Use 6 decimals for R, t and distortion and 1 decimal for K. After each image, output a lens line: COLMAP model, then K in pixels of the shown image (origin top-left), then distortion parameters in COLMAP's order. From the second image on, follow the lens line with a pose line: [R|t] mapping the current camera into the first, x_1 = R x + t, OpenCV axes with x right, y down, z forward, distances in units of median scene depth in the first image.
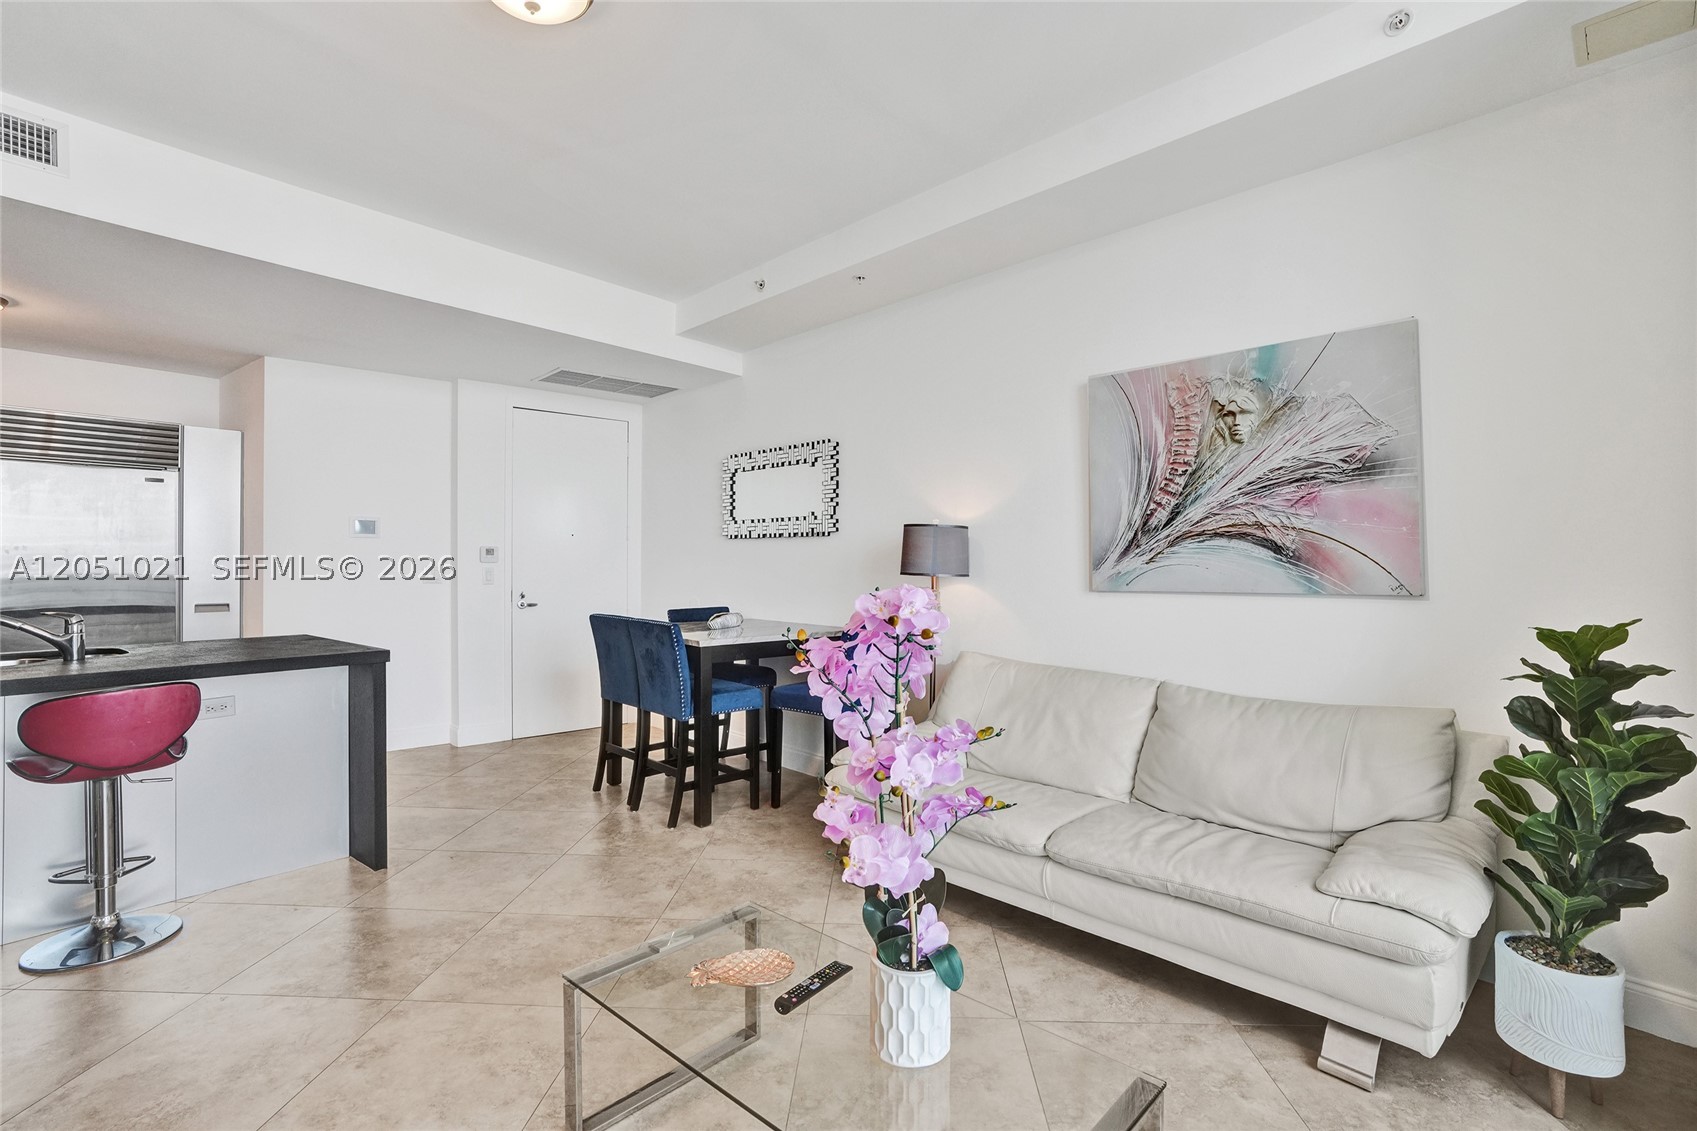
lens RADIAL K [[856.9, 0, 844.6], [0, 856.9, 541.3], [0, 0, 1]] dist [-0.036018, 0.030256]
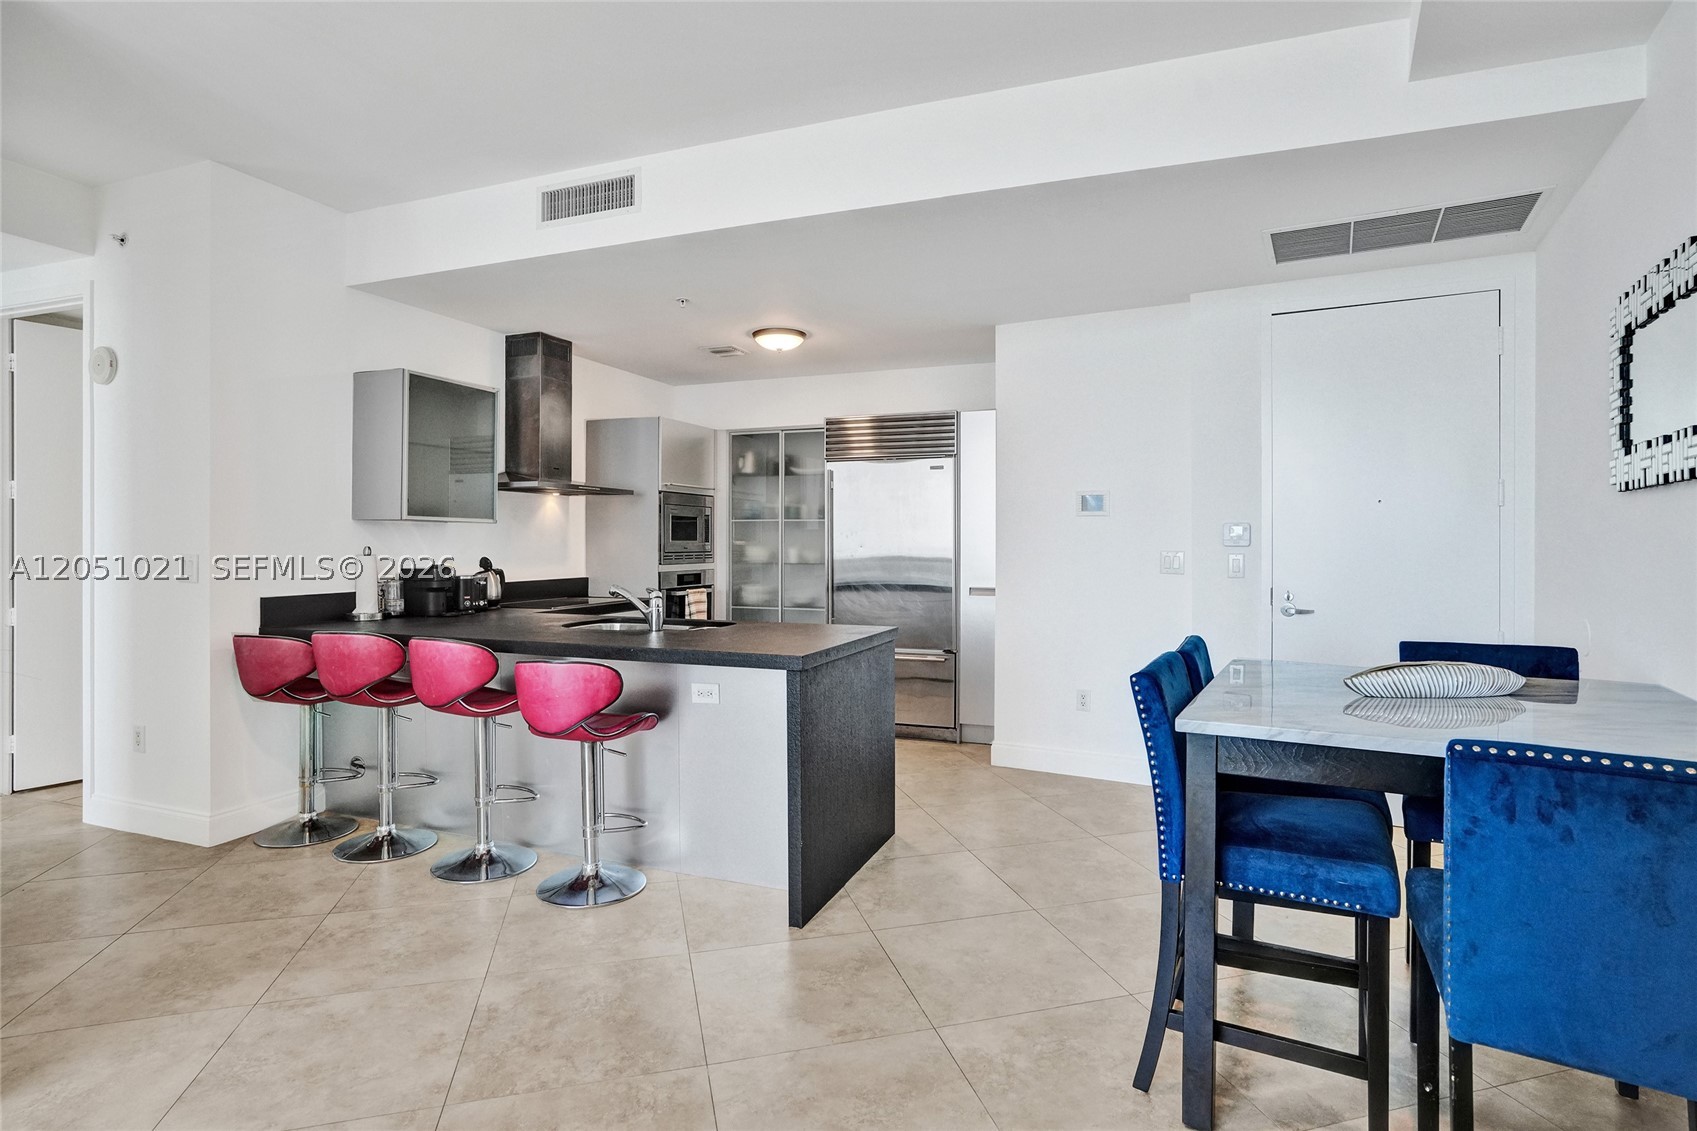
lens RADIAL K [[849.4, 0, 851.9], [0, 849.4, 542.5], [0, 0, 1]] dist [-0.026636, 0.008186]
pose [[0.309418, -0.002005, -0.950924, 0.163743], [0.021377, 0.999760, 0.004847, 0.013567], [0.950686, -0.021828, 0.309386, 0.567521]]
